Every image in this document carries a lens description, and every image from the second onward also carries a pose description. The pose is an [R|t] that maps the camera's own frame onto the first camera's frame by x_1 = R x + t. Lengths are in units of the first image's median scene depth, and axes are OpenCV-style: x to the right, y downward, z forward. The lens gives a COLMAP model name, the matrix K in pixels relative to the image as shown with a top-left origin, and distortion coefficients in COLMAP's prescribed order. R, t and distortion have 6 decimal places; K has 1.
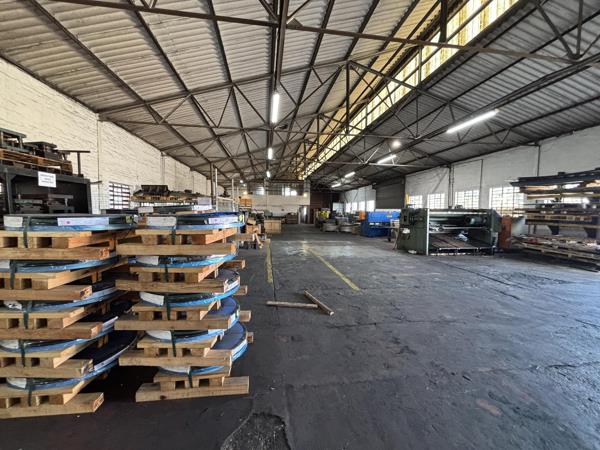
lens RADIAL K [[236.7, 0, 304.8], [0, 236.7, 219.4], [0, 0, 1]] dist [0.000364, 0.000479]
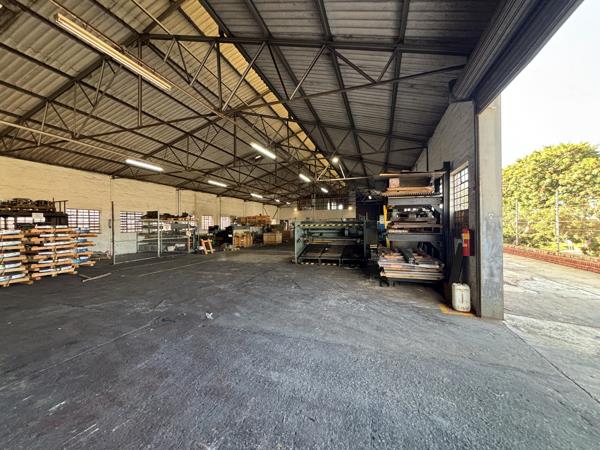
lens RADIAL K [[236.7, 0, 302.6], [0, 236.7, 222.4], [0, 0, 1]] dist [0.000364, 0.000479]
pose [[0.899437, -0.025643, -0.436297, 1.034889], [0.006171, 0.998923, -0.045990, 0.009188], [0.437006, 0.038673, 0.898627, 0.012809]]
